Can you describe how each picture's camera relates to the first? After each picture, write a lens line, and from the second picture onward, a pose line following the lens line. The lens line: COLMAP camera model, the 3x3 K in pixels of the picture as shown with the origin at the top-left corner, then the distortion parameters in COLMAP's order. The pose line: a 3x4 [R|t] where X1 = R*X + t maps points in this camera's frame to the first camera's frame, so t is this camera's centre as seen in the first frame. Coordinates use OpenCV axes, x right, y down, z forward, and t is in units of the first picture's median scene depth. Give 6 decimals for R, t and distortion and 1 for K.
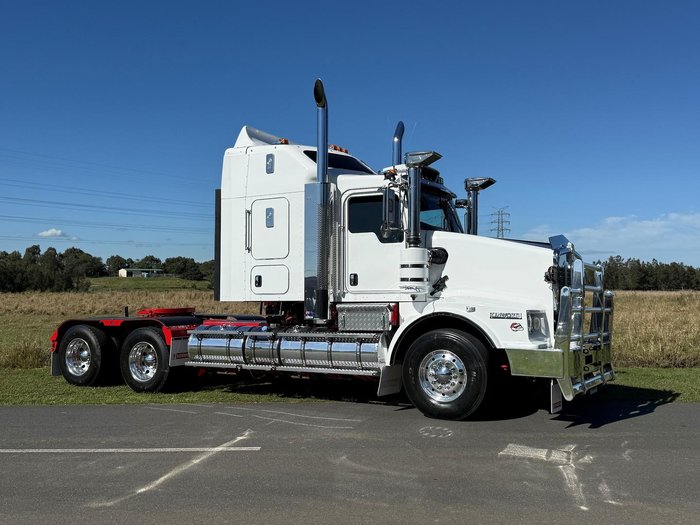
lens RADIAL K [[579.2, 0, 353.3], [0, 579.2, 264.7], [0, 0, 1]] dist [0.053937, -0.085189]
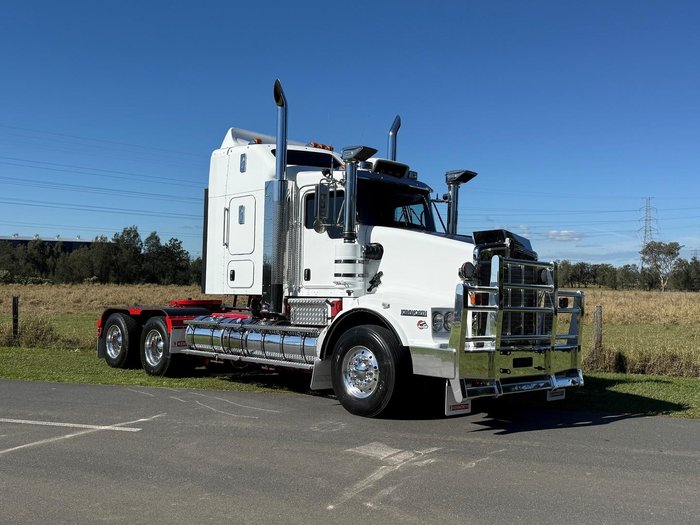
lens RADIAL K [[579.2, 0, 352.4], [0, 579.2, 265.6], [0, 0, 1]] dist [0.053937, -0.085189]
pose [[0.973473, 0.007471, -0.228682, 0.307474], [-0.005763, 0.999950, 0.008135, 0.001083], [0.228731, -0.006601, 0.973467, 0.026804]]
